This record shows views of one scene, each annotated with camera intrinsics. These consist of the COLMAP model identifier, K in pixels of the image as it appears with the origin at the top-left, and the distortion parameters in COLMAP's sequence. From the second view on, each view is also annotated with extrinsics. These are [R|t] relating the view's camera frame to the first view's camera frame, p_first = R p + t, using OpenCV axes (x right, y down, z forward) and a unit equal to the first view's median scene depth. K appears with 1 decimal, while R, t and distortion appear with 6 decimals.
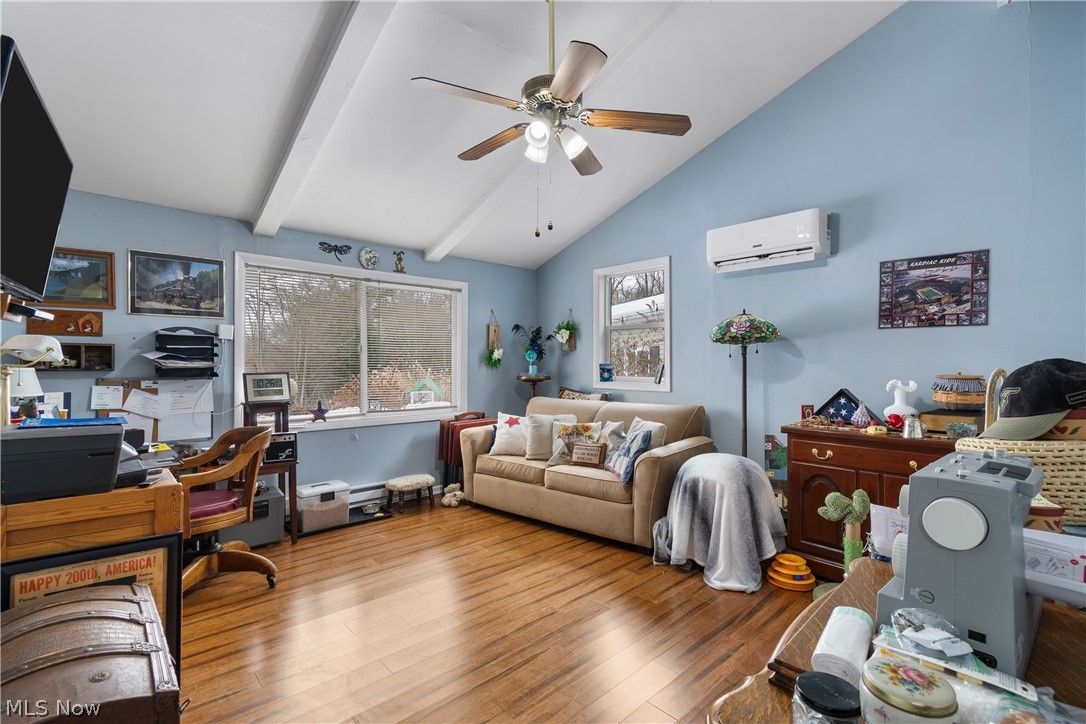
lens RADIAL K [[490.3, 0, 559.4], [0, 490.3, 361.0], [0, 0, 1]] dist [-0.000191, -0.000042]
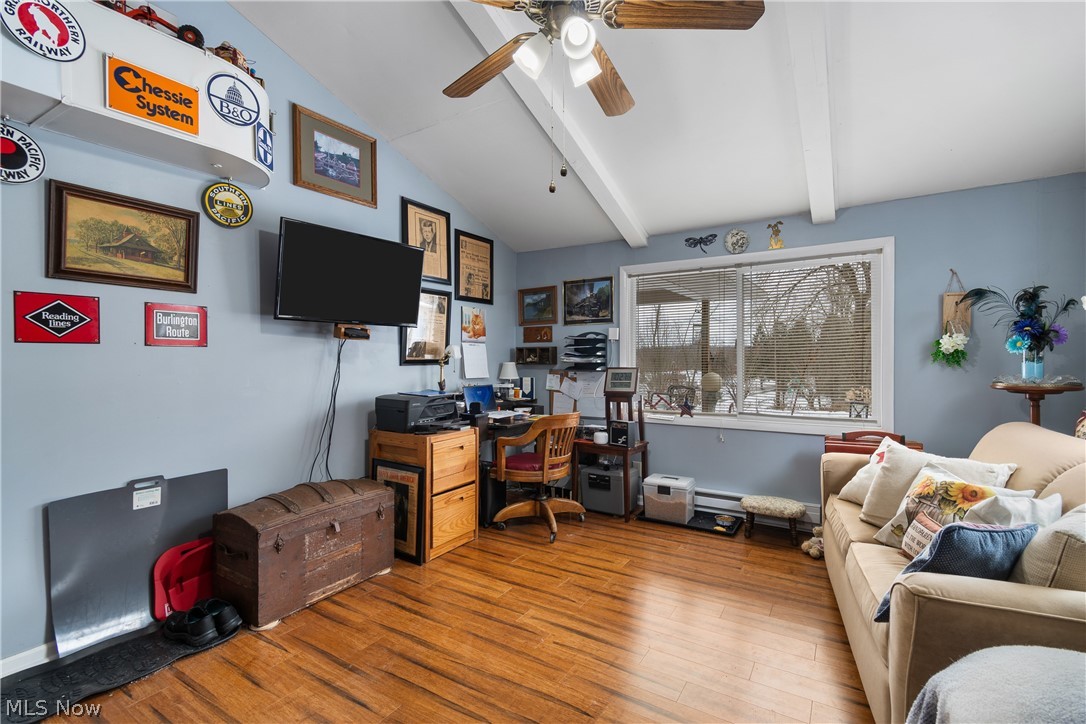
lens RADIAL K [[482.5, 0, 556.8], [0, 482.5, 359.6], [0, 0, 1]] dist [0.000937, 0.000297]
pose [[0.260549, 0.000557, -0.965460, 0.477342], [0.009084, 0.999954, 0.003028, 0.000517], [0.965418, -0.009559, 0.260532, 0.575318]]
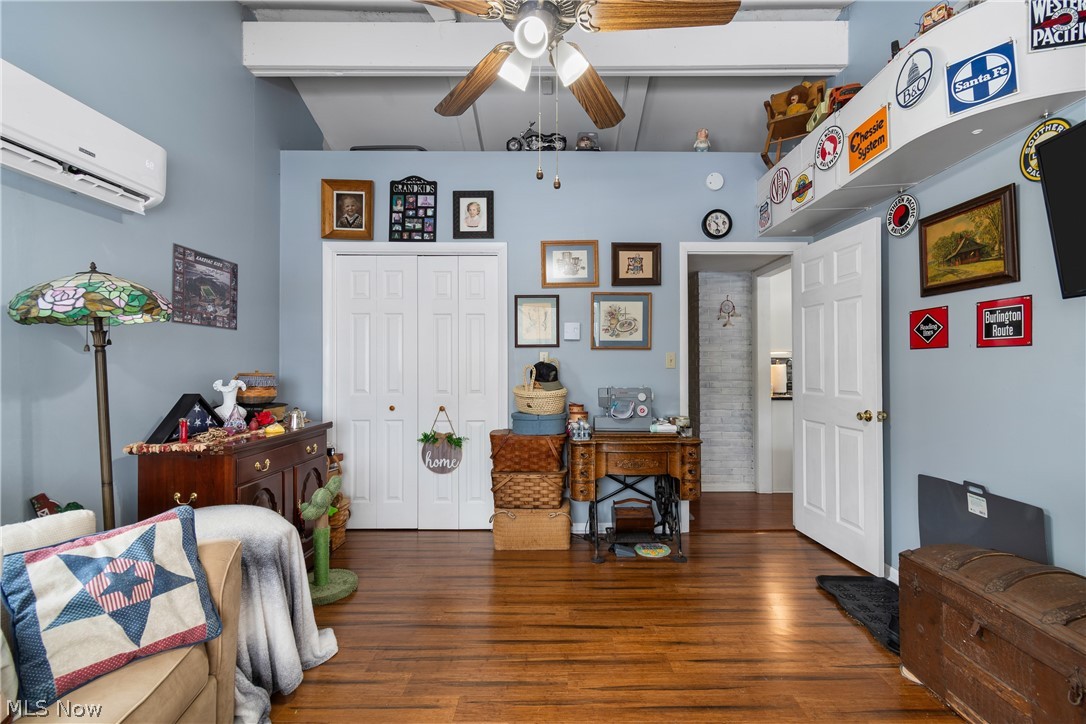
lens RADIAL K [[482.5, 0, 556.8], [0, 482.5, 359.6], [0, 0, 1]] dist [0.000937, 0.000297]
pose [[-0.724990, 0.003394, 0.688751, -0.377087], [-0.005477, 0.999928, -0.010692, 0.004388], [-0.688738, -0.011524, -0.724919, 1.072831]]
